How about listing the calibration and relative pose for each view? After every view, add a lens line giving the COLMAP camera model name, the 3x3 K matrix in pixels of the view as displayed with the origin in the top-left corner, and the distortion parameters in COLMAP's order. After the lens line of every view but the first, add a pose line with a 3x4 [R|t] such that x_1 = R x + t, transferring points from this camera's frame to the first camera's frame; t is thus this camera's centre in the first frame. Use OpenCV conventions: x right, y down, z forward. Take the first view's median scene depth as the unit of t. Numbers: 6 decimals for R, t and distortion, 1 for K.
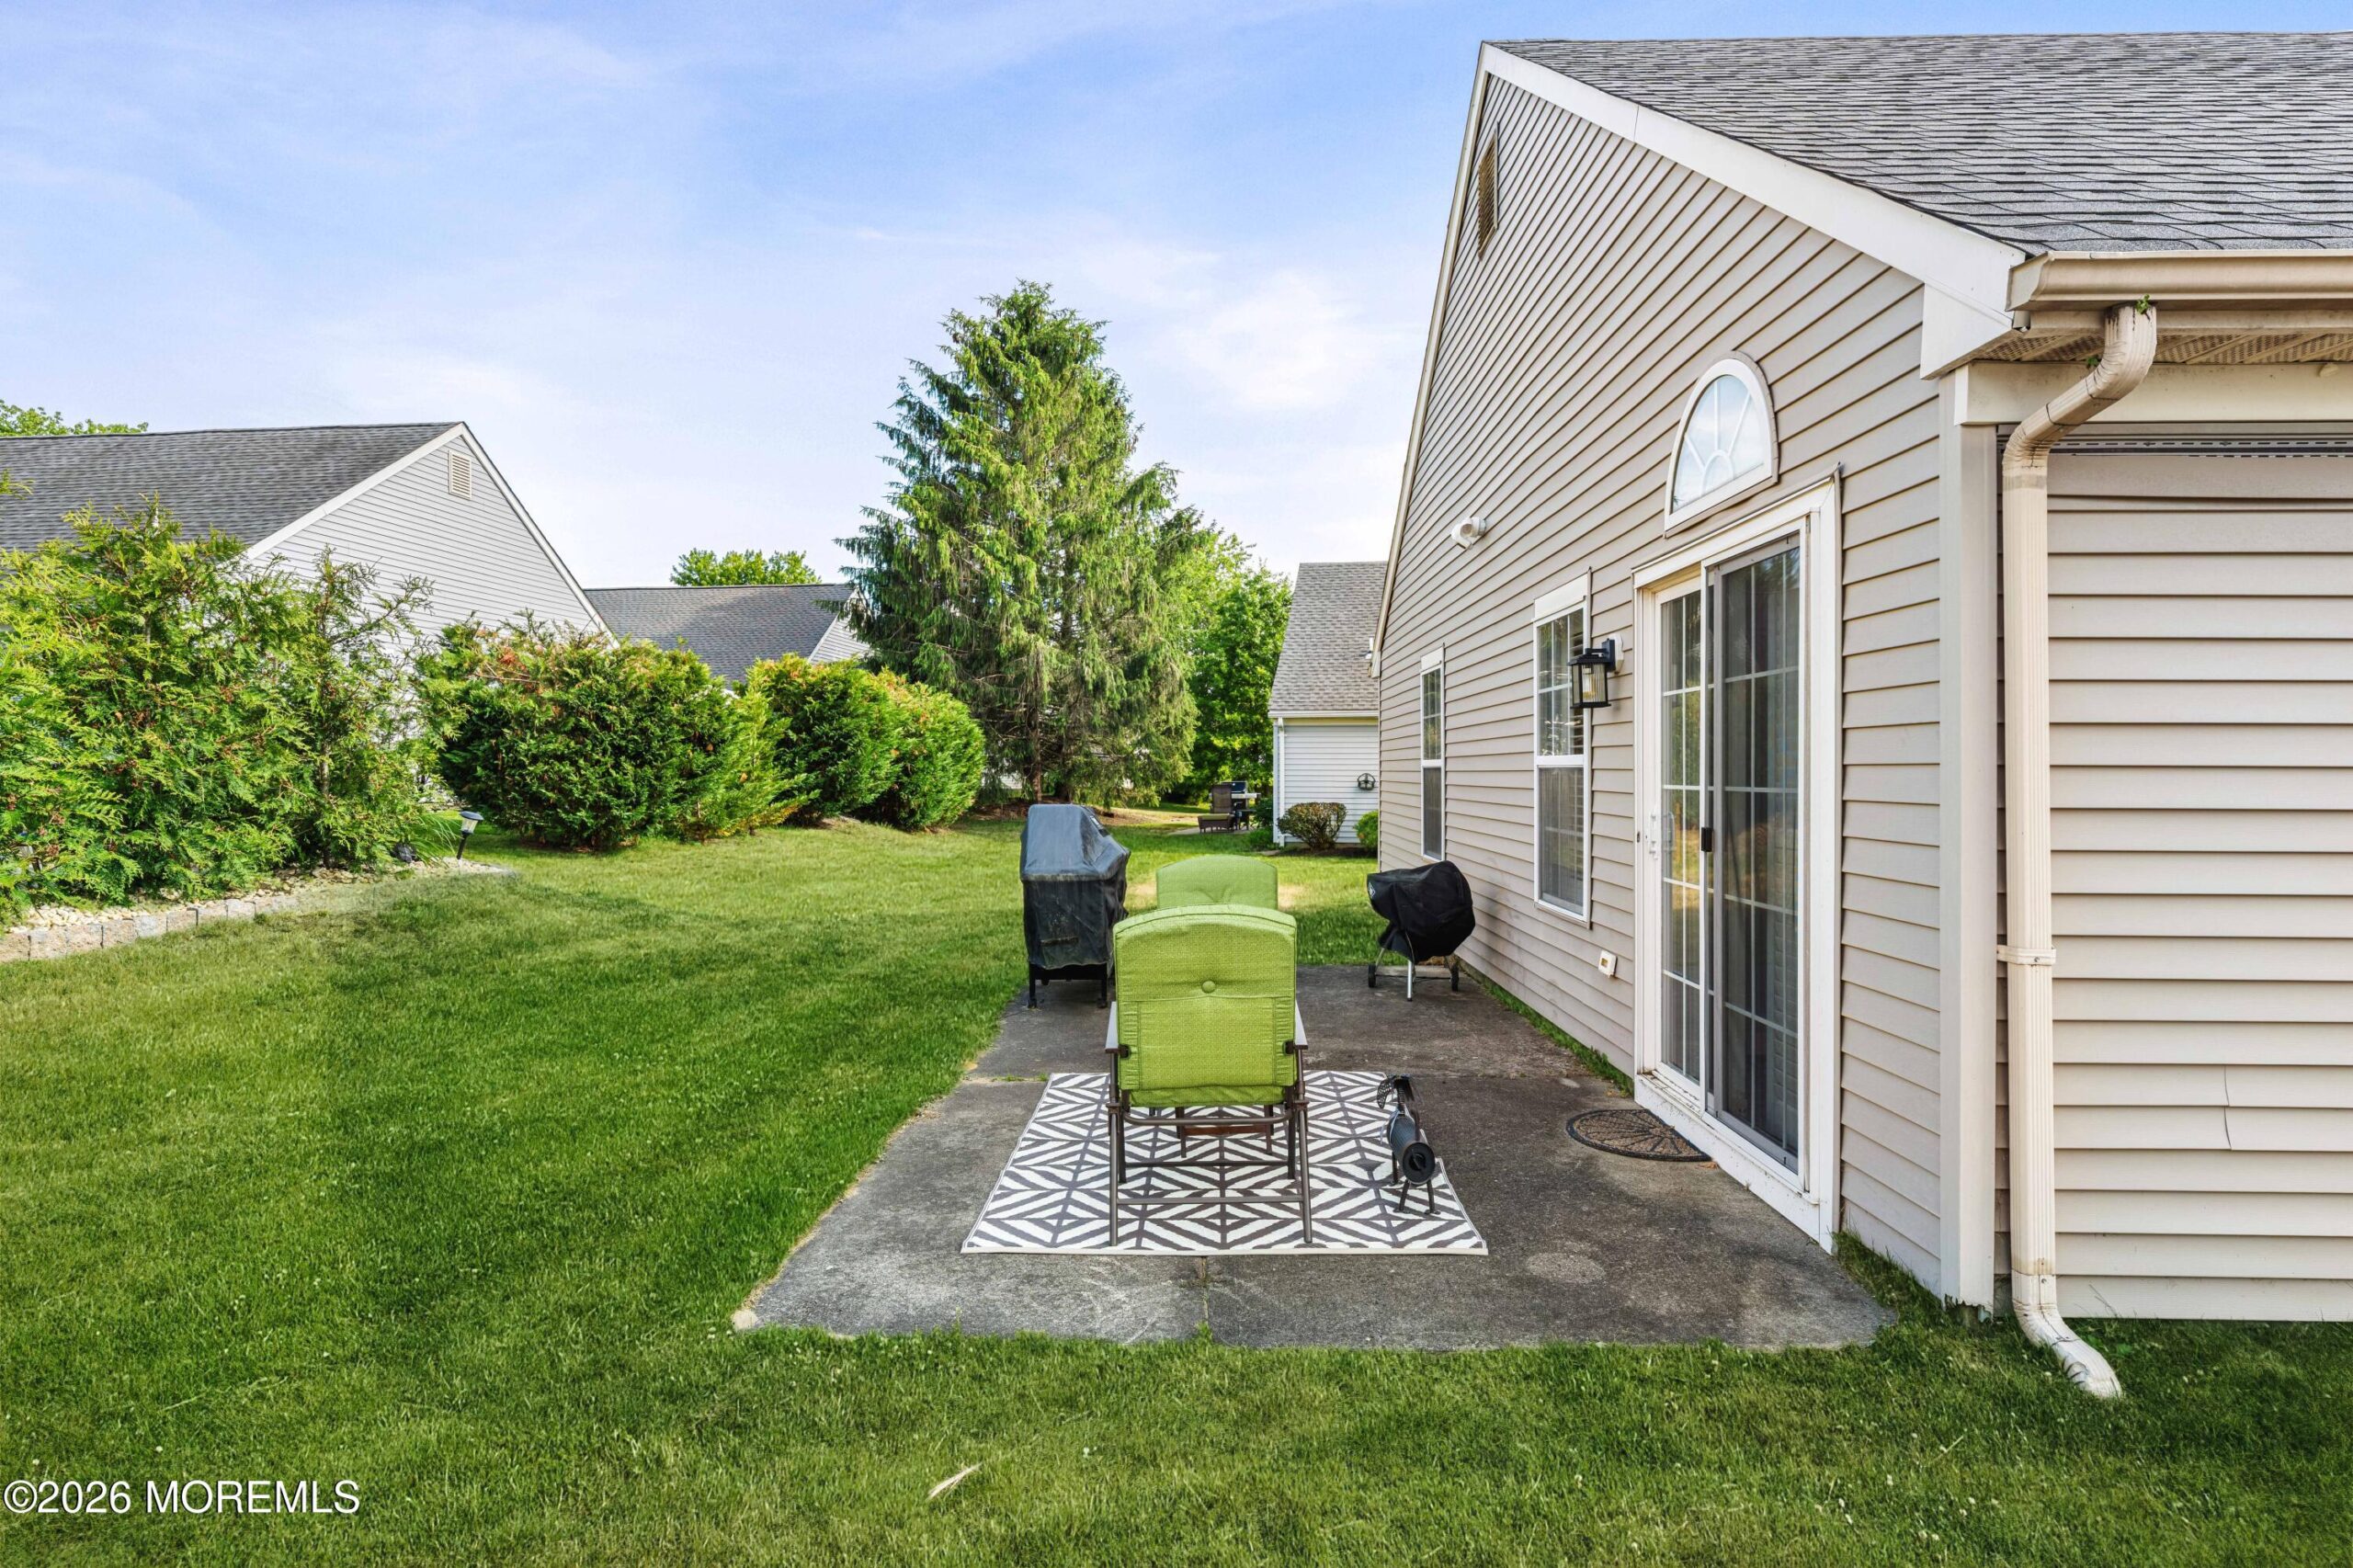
lens RADIAL K [[1247.8, 0, 1176.5], [0, 1247.8, 784.0], [0, 0, 1]] dist [-0.000449, 0.000504]
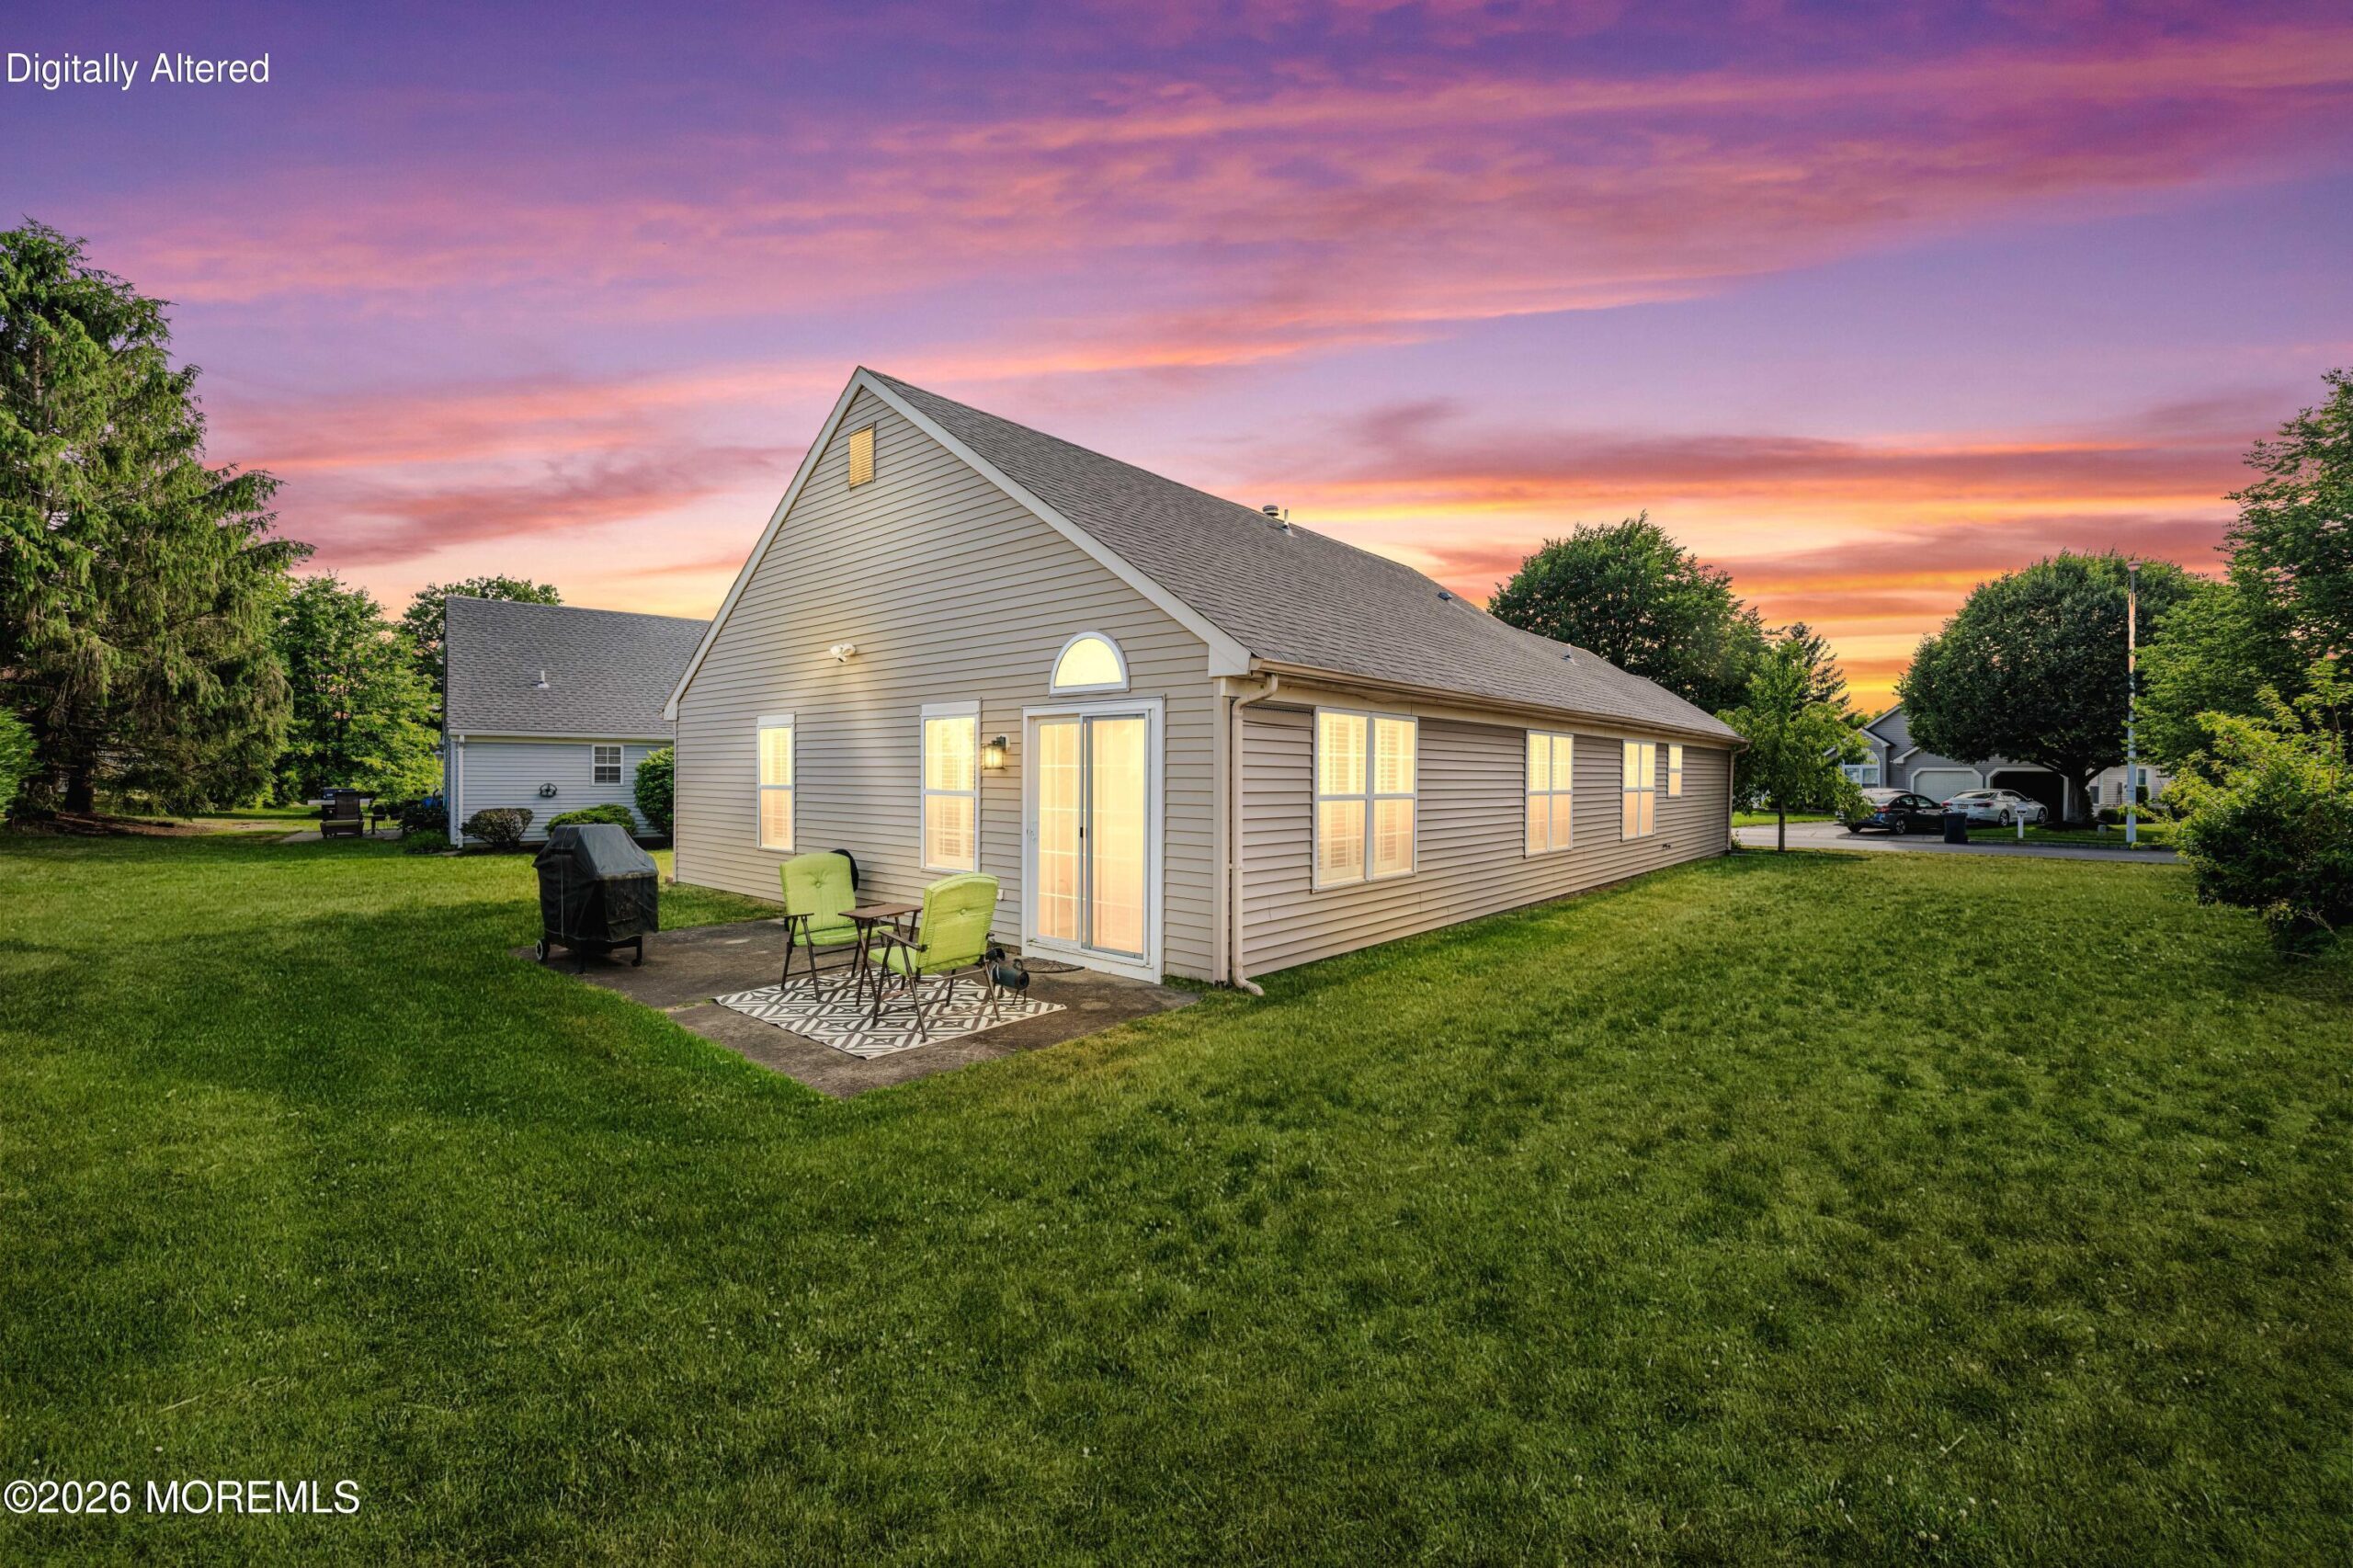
lens RADIAL K [[914.7, 0, 1178.8], [0, 914.7, 777.8], [0, 0, 1]] dist [-0.000173, -0.000086]
pose [[0.649880, 0.000694, 0.760036, -0.895484], [0.003591, 0.999986, -0.003984, -0.058830], [-0.760028, 0.005318, 0.649869, -0.299043]]
